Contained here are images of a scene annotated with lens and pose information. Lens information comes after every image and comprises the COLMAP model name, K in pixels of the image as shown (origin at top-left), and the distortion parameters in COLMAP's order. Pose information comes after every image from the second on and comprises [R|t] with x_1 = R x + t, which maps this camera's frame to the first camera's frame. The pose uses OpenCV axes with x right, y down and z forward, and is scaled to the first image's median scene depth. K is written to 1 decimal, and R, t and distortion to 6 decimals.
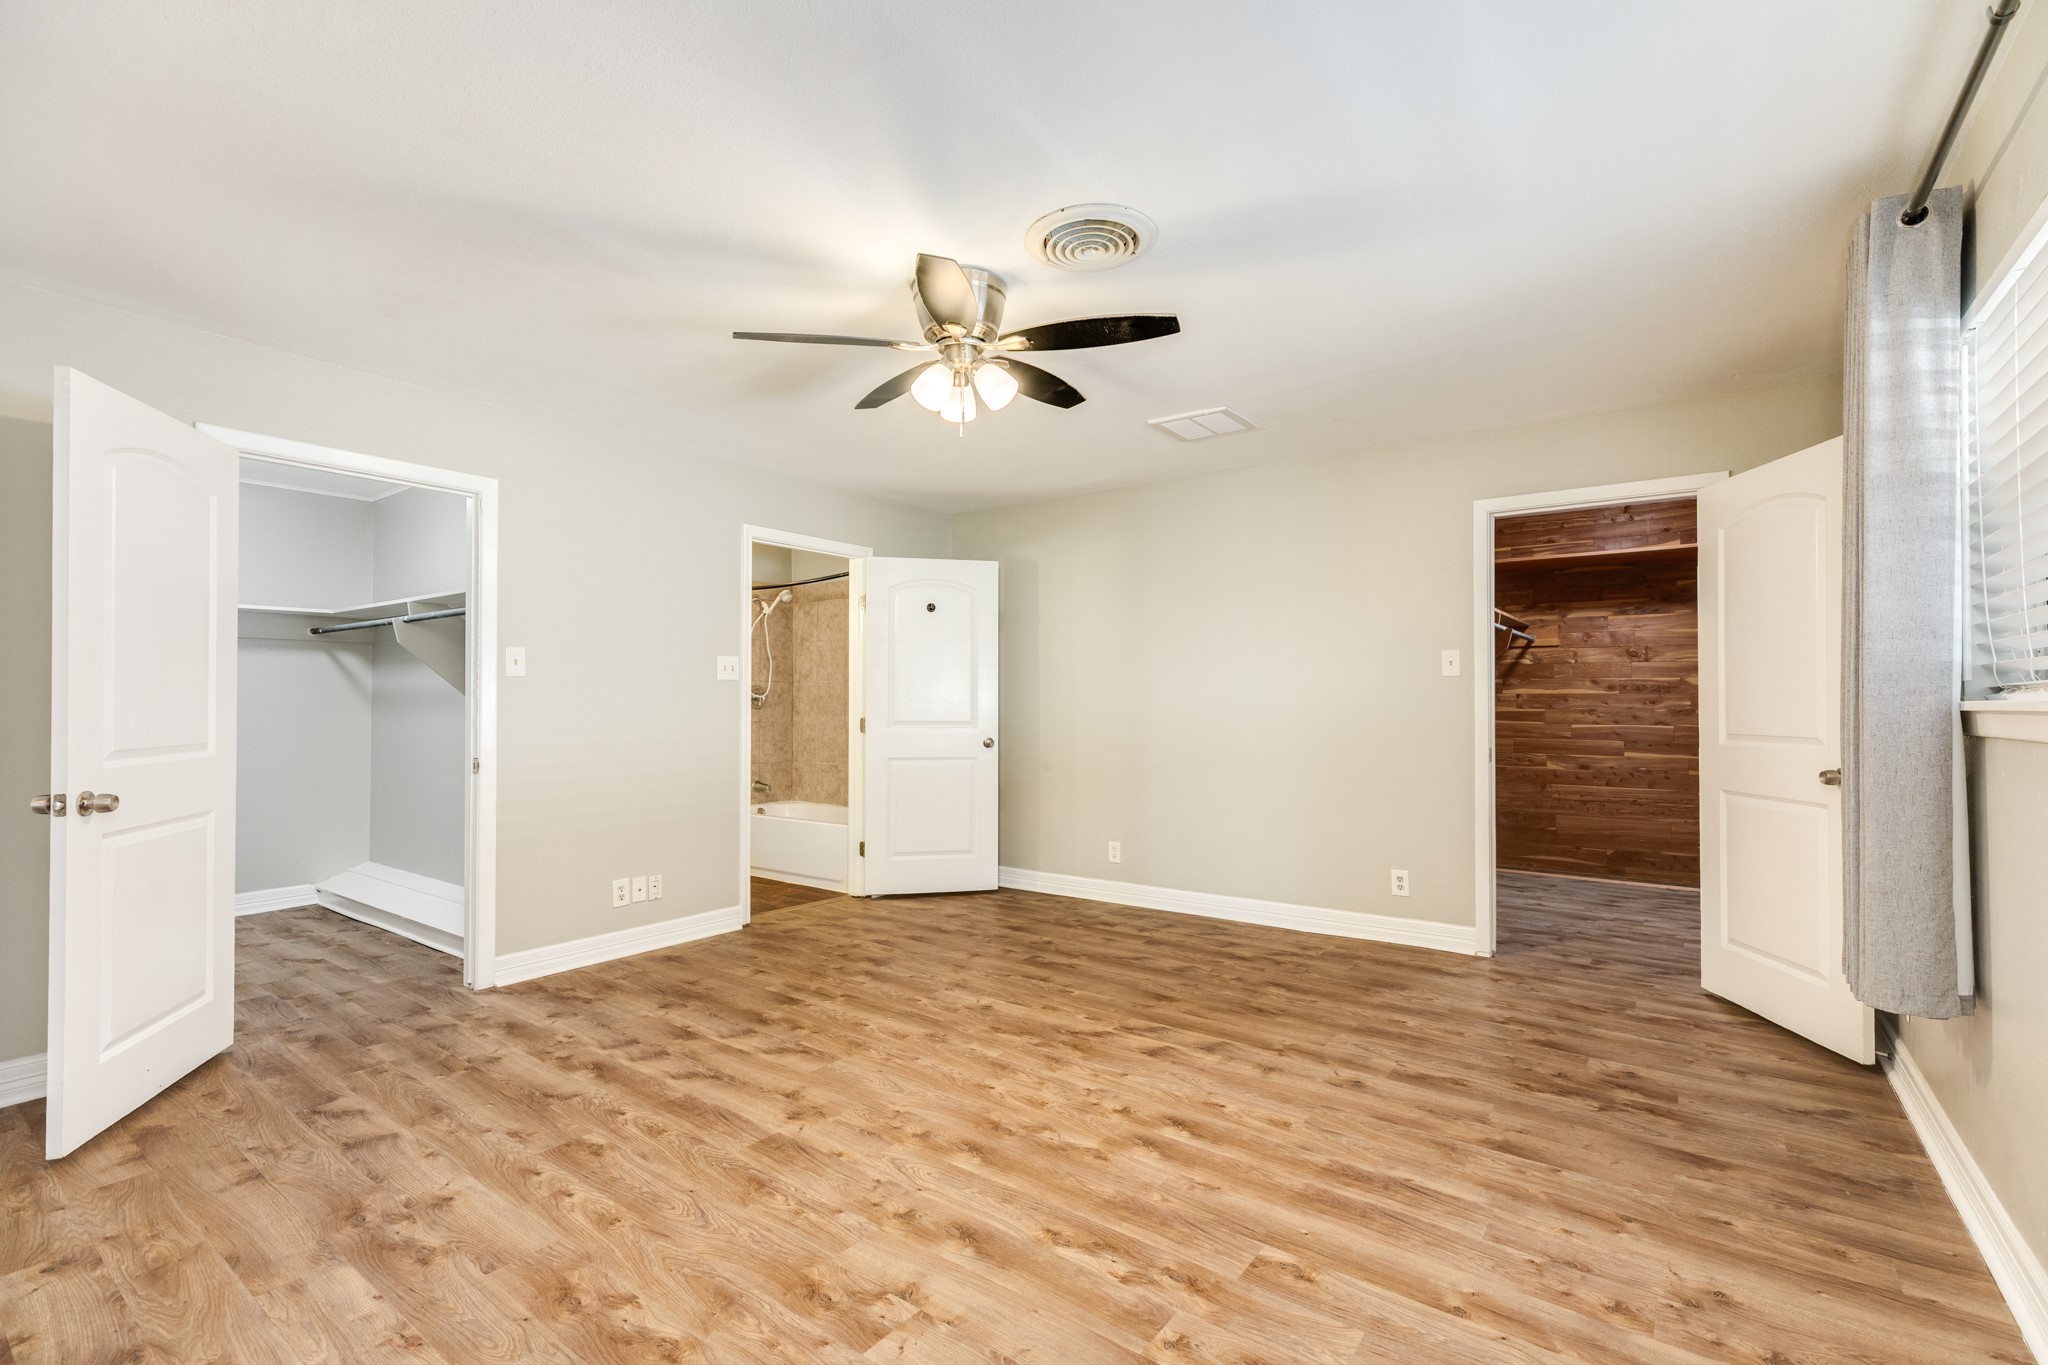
lens RADIAL K [[912.6, 0, 1023.2], [0, 912.6, 687.6], [0, 0, 1]] dist [0.005855, -0.001121]
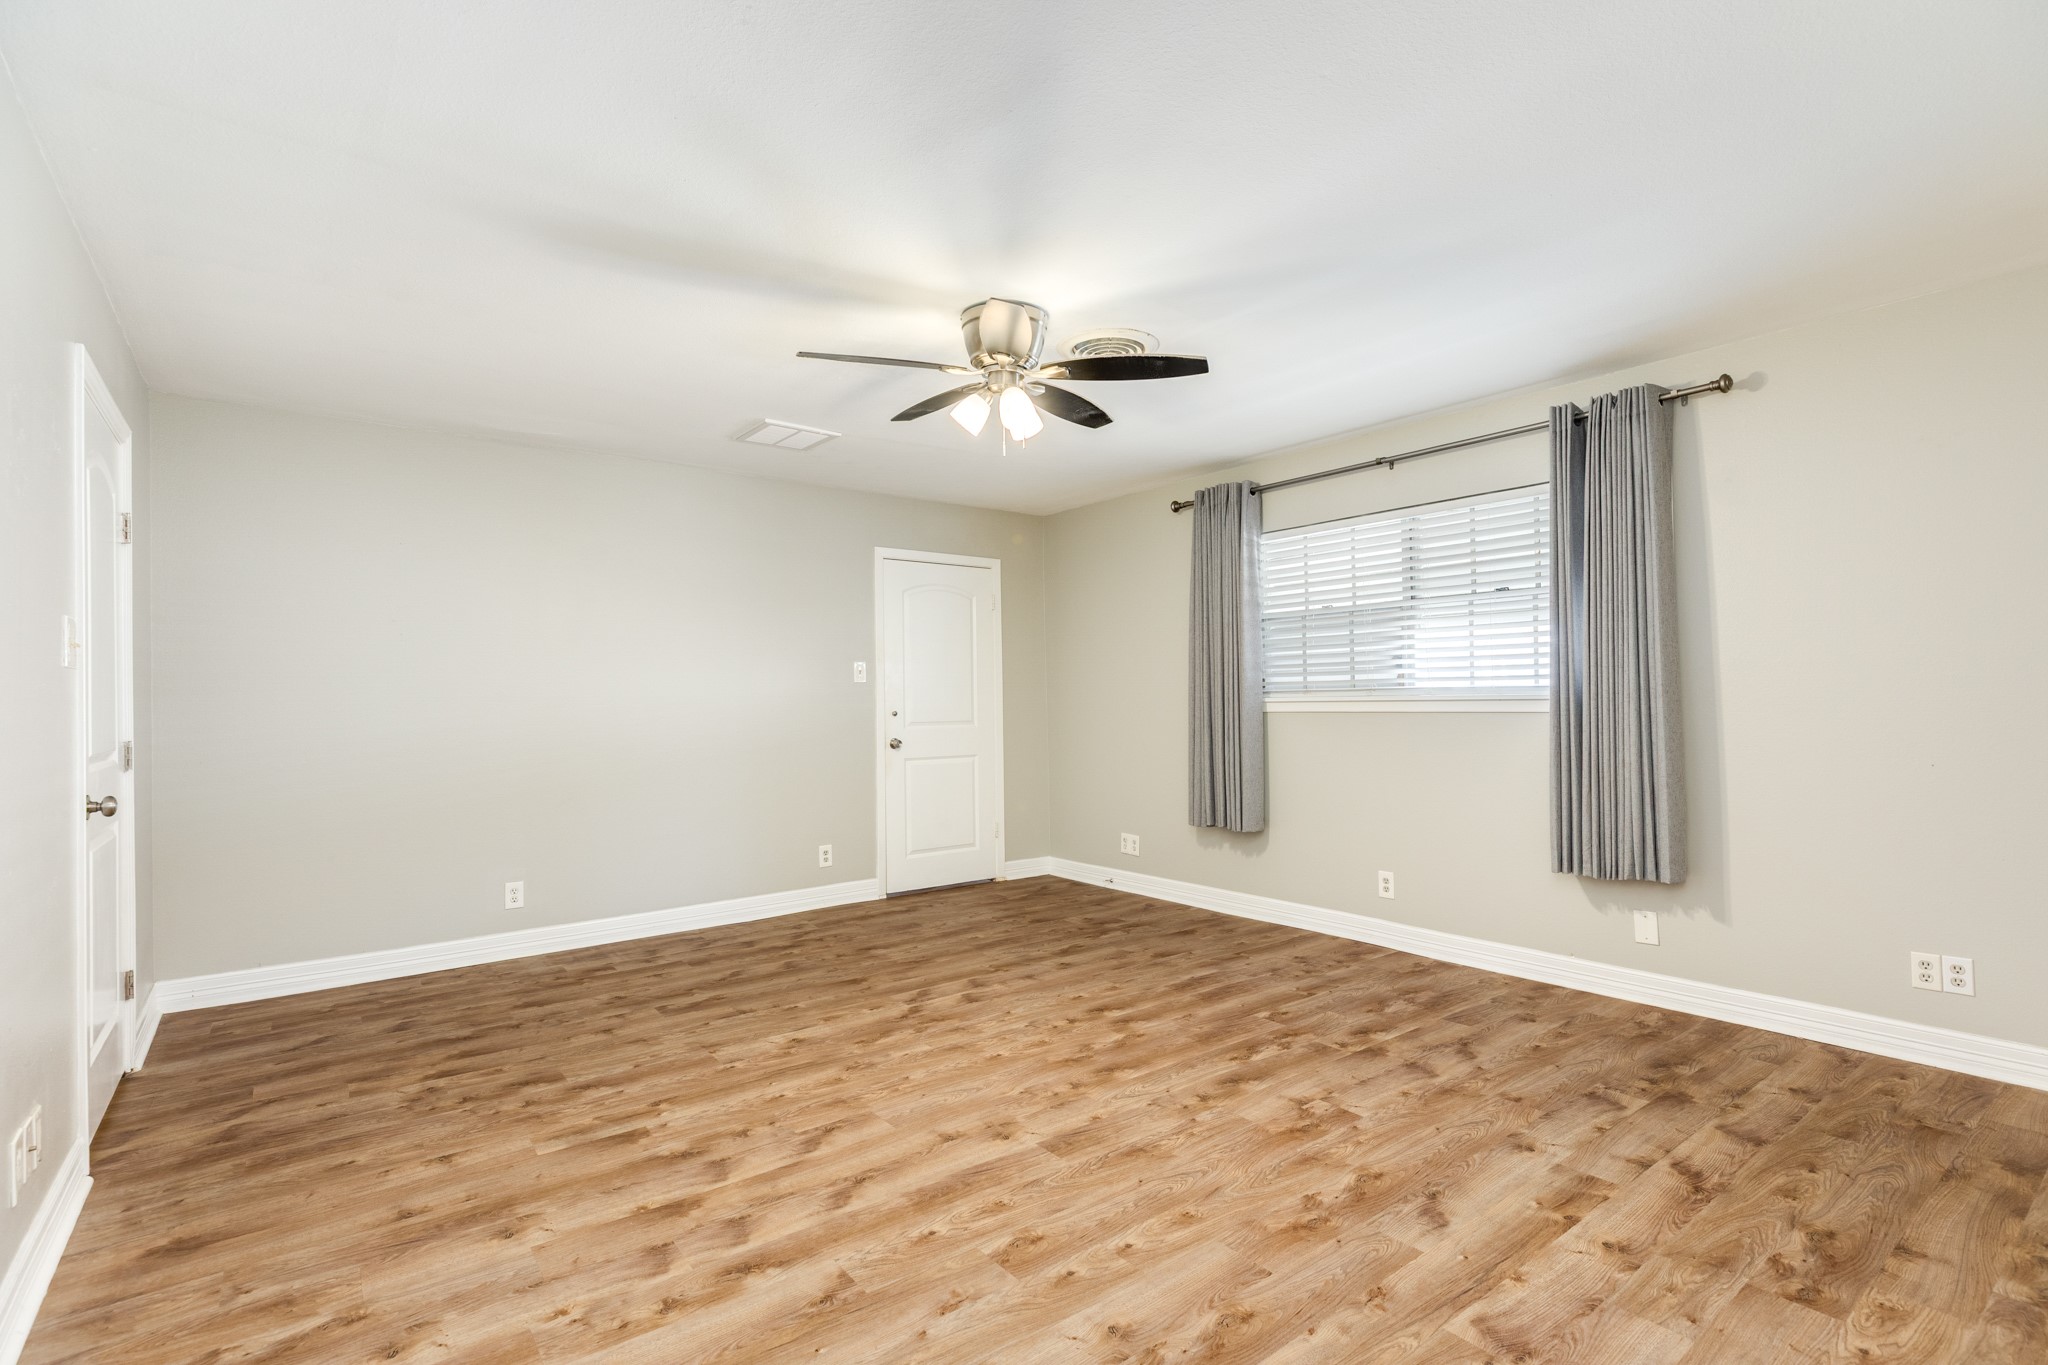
lens RADIAL K [[912.6, 0, 1023.2], [0, 912.6, 687.6], [0, 0, 1]] dist [0.005855, -0.001121]
pose [[0.292176, 0.010757, 0.956304, -1.006321], [-0.003993, 0.999942, -0.010028, -0.000665], [-0.956356, -0.000889, 0.292202, 0.590341]]
